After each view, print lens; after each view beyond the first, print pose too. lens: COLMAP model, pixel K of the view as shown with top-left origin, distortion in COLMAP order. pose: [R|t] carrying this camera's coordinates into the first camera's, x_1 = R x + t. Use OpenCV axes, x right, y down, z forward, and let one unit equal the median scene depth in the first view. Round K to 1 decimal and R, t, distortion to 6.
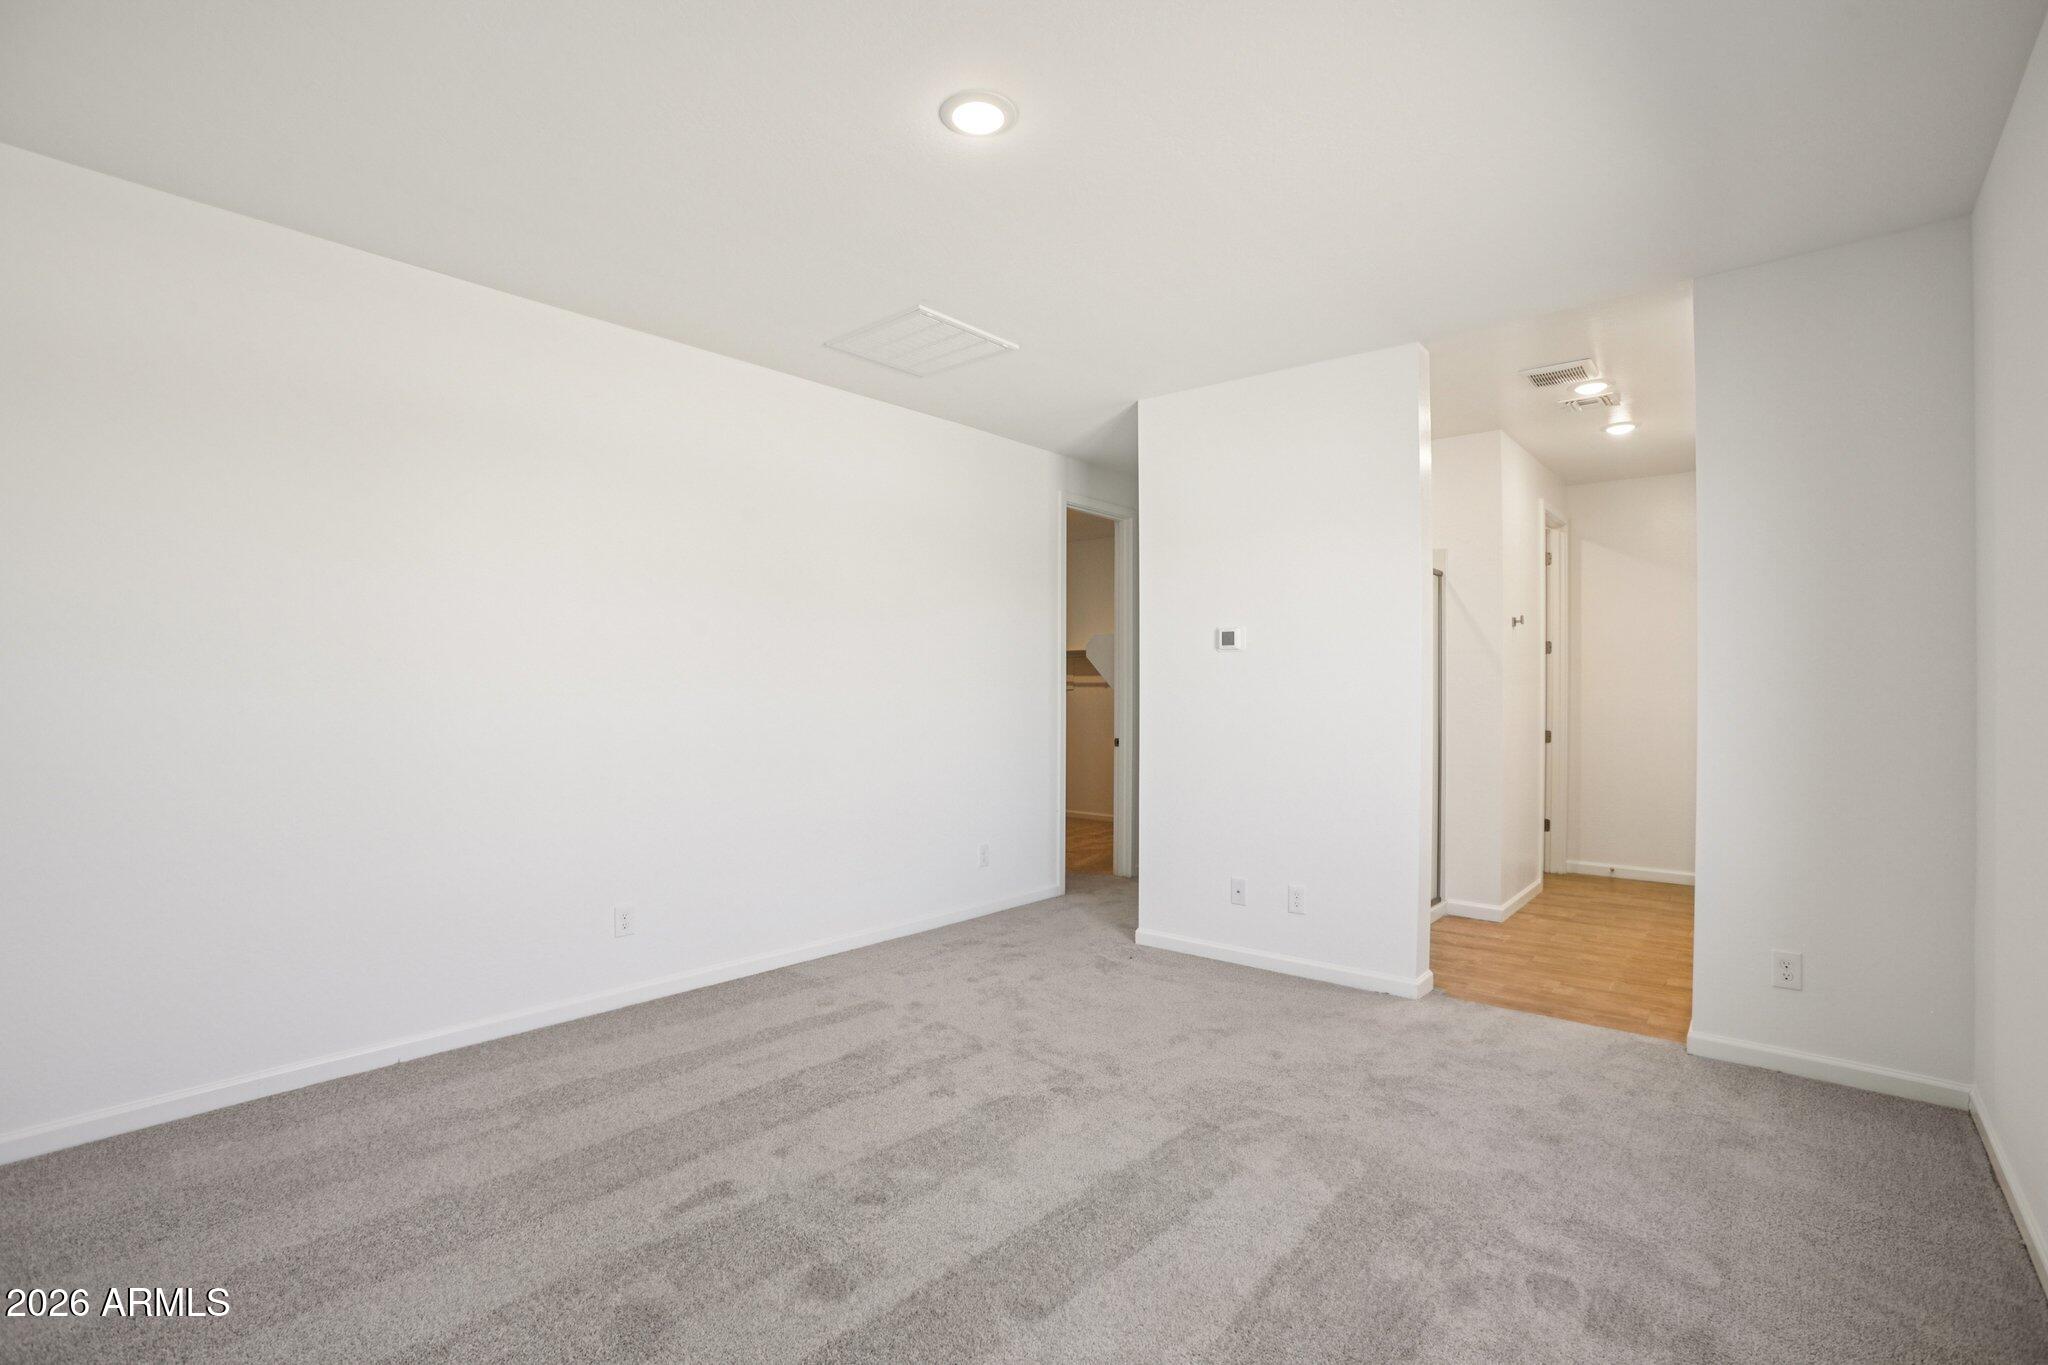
lens RADIAL K [[940.9, 0, 1020.6], [0, 940.9, 684.0], [0, 0, 1]] dist [-0.037127, 0.005185]
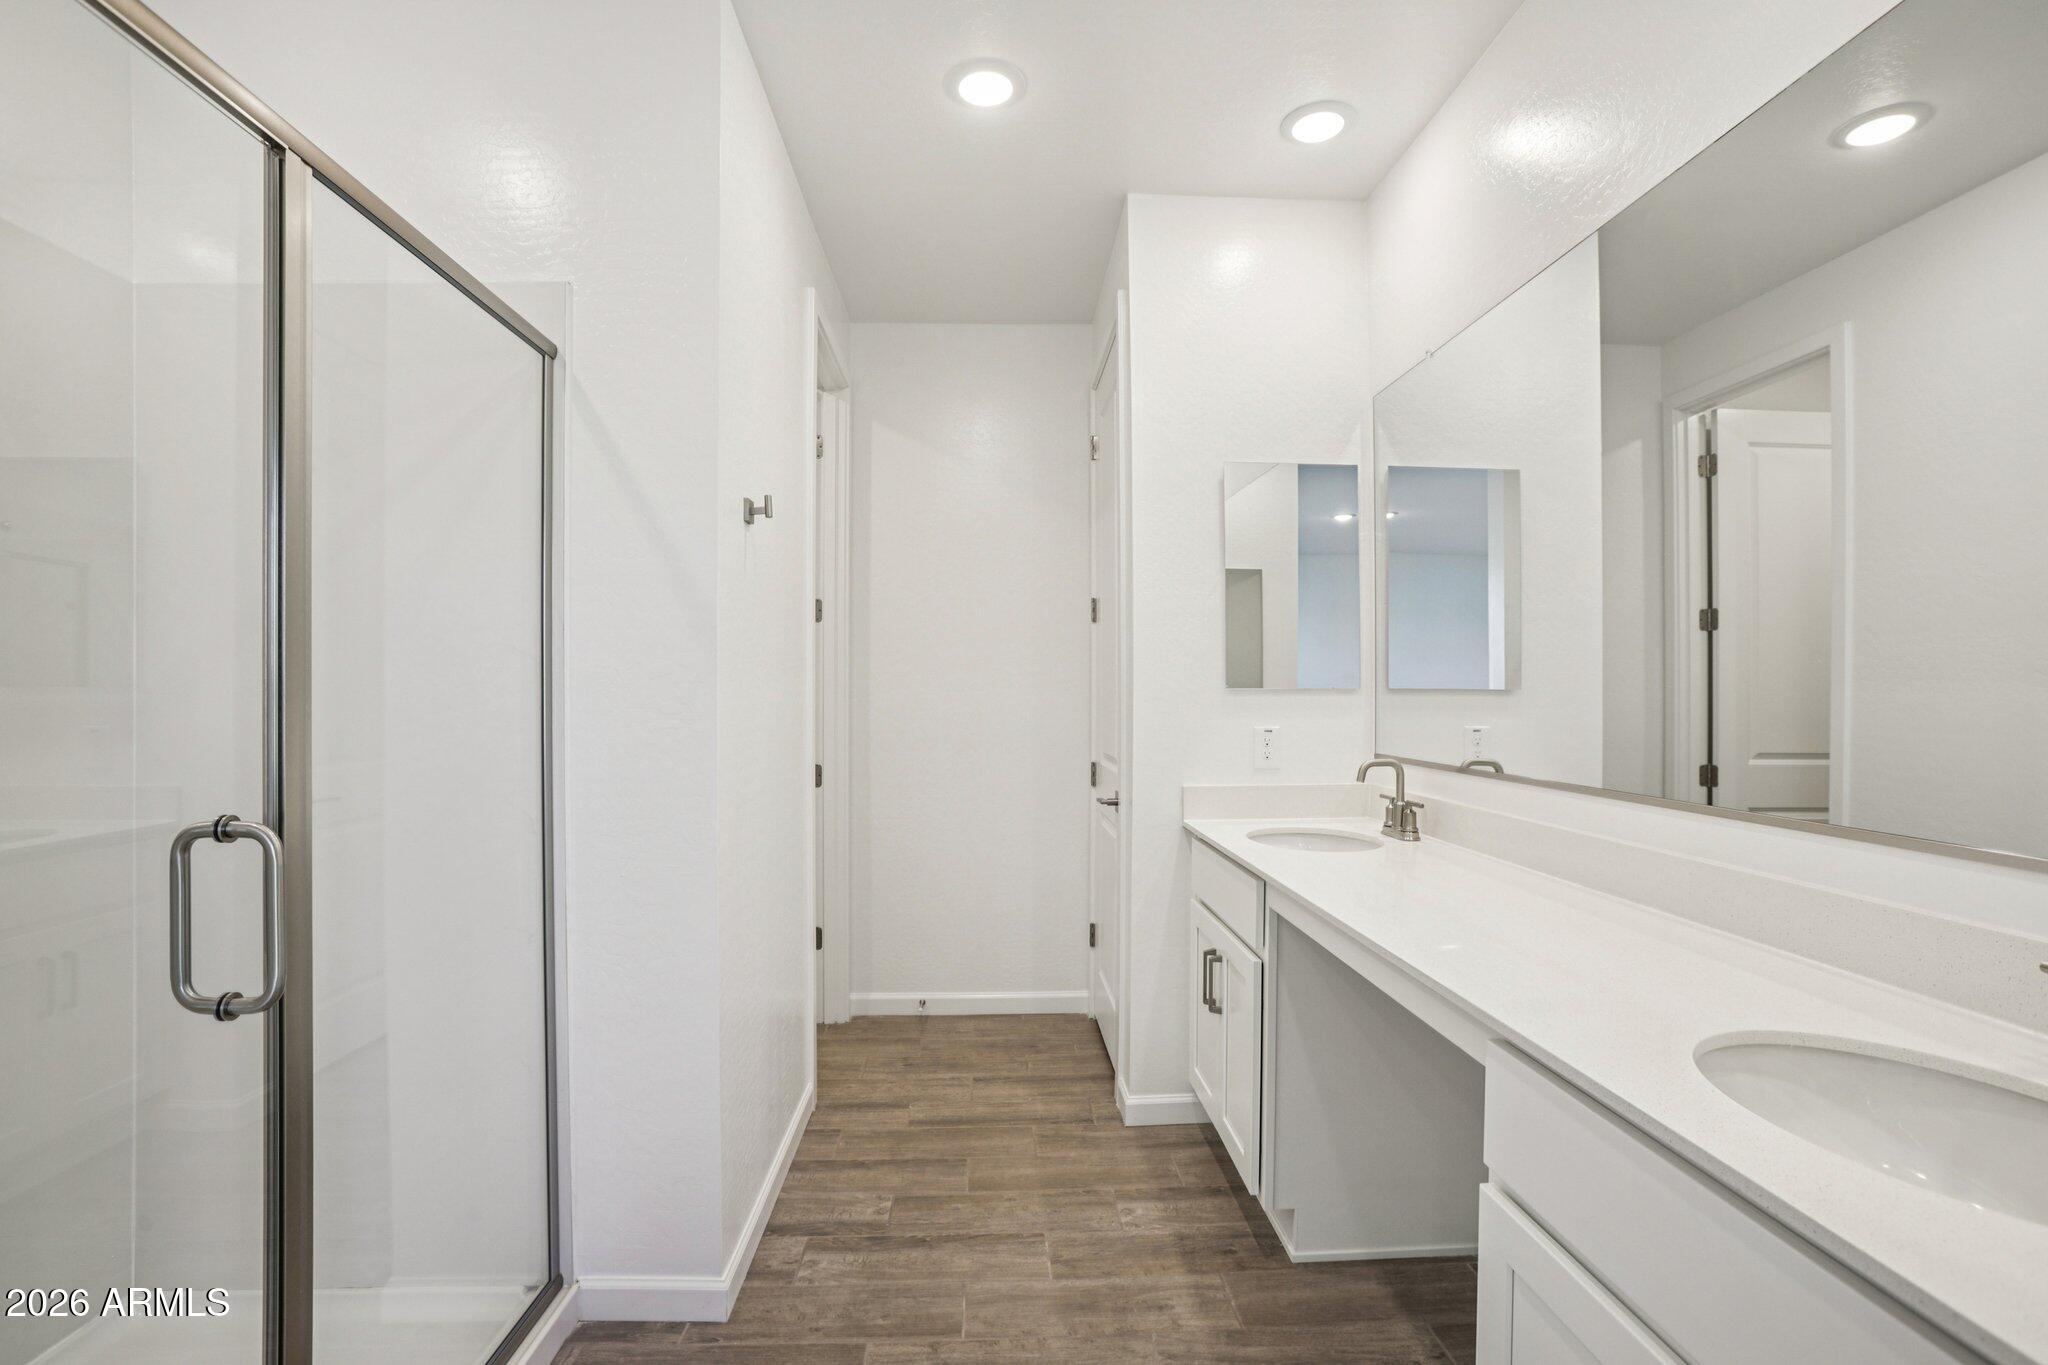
lens RADIAL K [[940.9, 0, 1022.3], [0, 940.9, 690.1], [0, 0, 1]] dist [-0.037127, 0.005185]
pose [[0.735608, -0.001515, 0.677406, 0.289646], [0.007581, 0.999953, -0.005995, 0.009204], [-0.677365, 0.009546, 0.735585, 0.527580]]
